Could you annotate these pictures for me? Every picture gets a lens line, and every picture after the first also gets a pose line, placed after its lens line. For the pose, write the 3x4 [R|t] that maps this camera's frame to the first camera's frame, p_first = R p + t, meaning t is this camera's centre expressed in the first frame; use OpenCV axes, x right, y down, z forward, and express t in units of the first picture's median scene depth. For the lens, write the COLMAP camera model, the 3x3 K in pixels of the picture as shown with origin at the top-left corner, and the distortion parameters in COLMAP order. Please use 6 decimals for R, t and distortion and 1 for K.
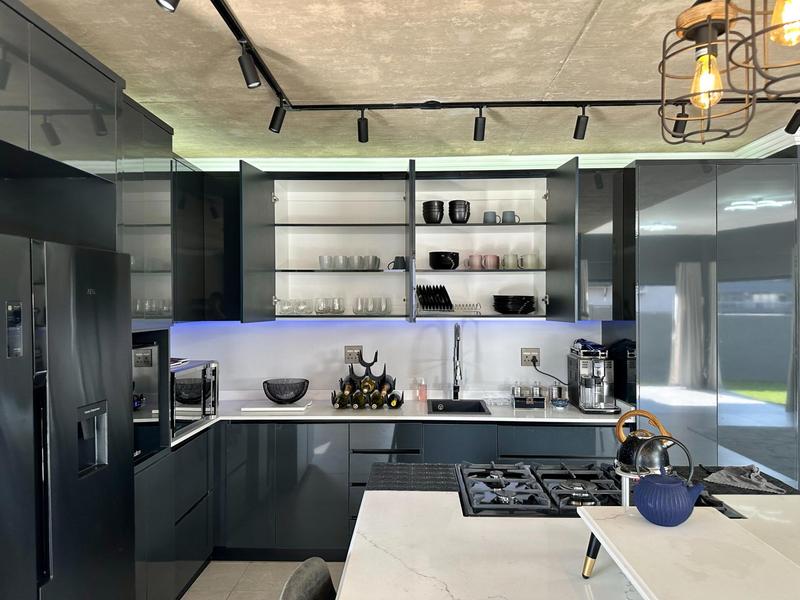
lens RADIAL K [[573.7, 0, 392.8], [0, 573.7, 301.4], [0, 0, 1]] dist [0.007143, -0.000793]
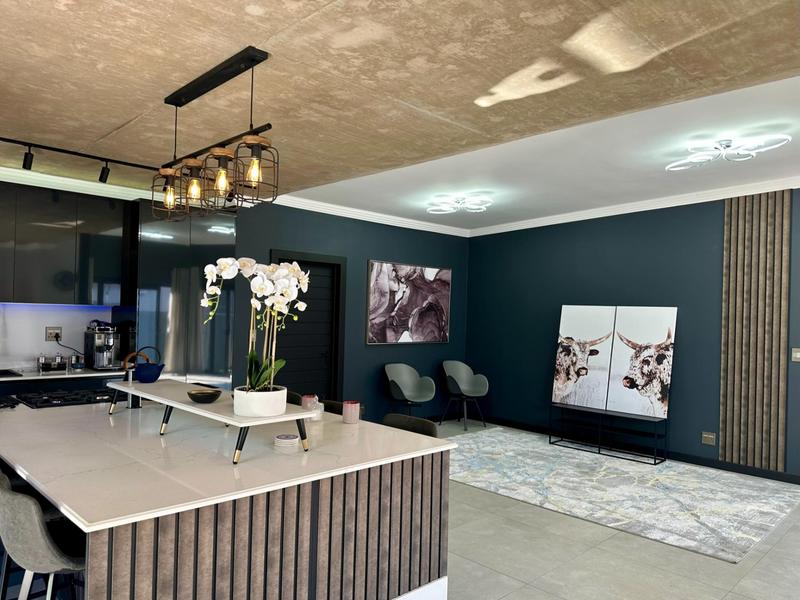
lens RADIAL K [[575.6, 0, 378.8], [0, 575.6, 307.5], [0, 0, 1]] dist [0.058374, -0.098506]
pose [[0.698190, 0.024474, 0.715494, -0.194547], [-0.030214, 0.999532, -0.004707, 0.023441], [-0.715275, -0.018331, 0.698603, -0.453941]]
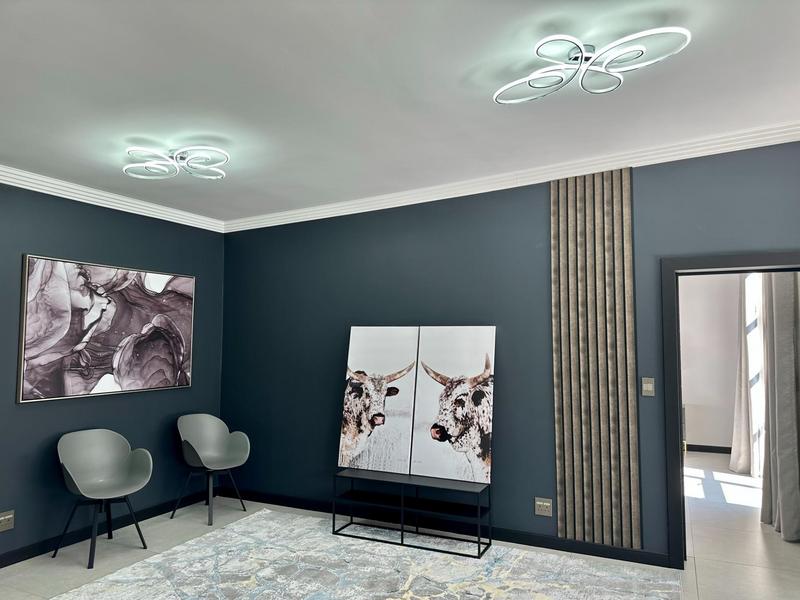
lens RADIAL K [[563.1, 0, 400.0], [0, 563.1, 300.0], [0, 0, 1]] dist [0.103498, -0.124758]
pose [[0.397243, 0.064893, 0.915416, 0.394126], [-0.003648, 0.997601, -0.069136, 0.017887], [-0.917706, 0.024124, 0.396526, -0.200481]]
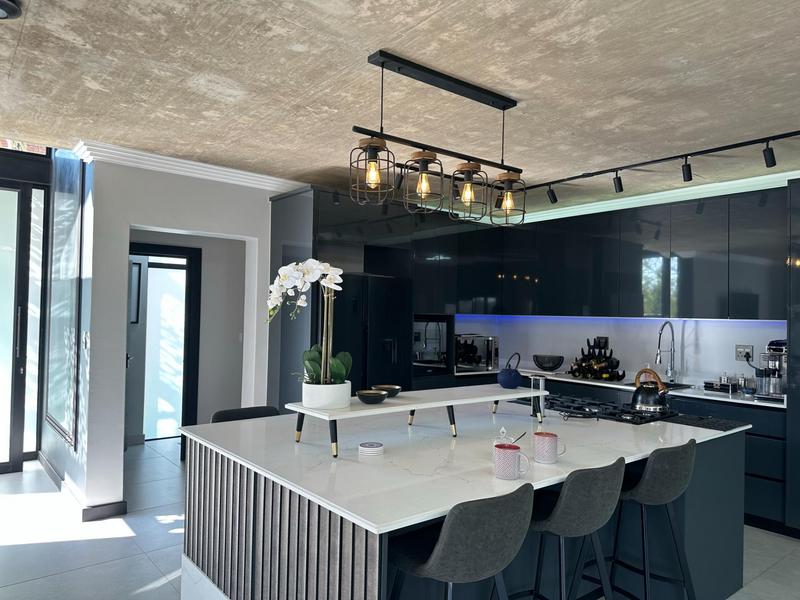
lens RADIAL K [[560.7, 0, 400.0], [0, 560.7, 300.0], [0, 0, 1]] dist [0.003011, 0.001348]
pose [[0.656736, -0.006237, -0.754095, 0.676954], [-0.018830, 0.999518, -0.024665, 0.032951], [0.753886, 0.030398, 0.656302, -0.288703]]
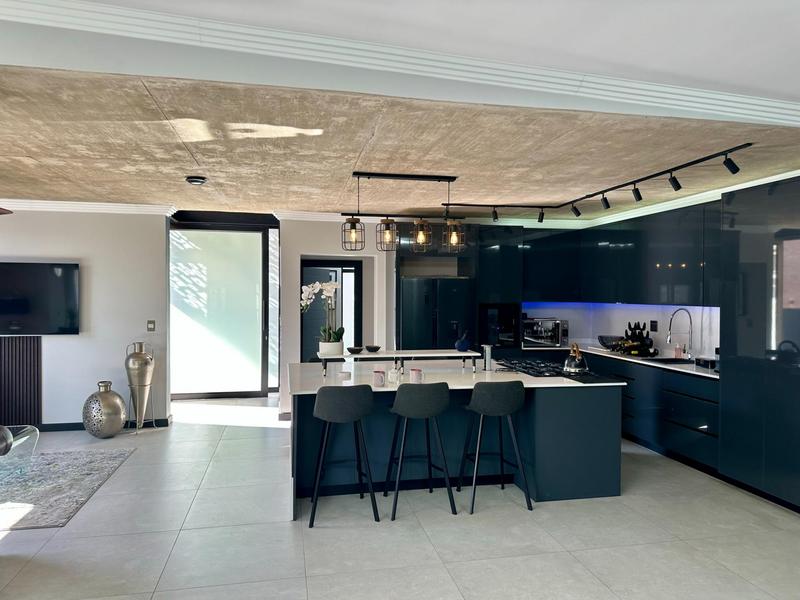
lens RADIAL K [[553.4, 0, 404.8], [0, 553.4, 310.2], [0, 0, 1]] dist [0.002329, -0.000478]
pose [[0.247150, 0.028413, -0.968561, 1.395977], [-0.003857, 0.999591, 0.028340, 0.004088], [0.968970, -0.003269, 0.247159, -0.085550]]
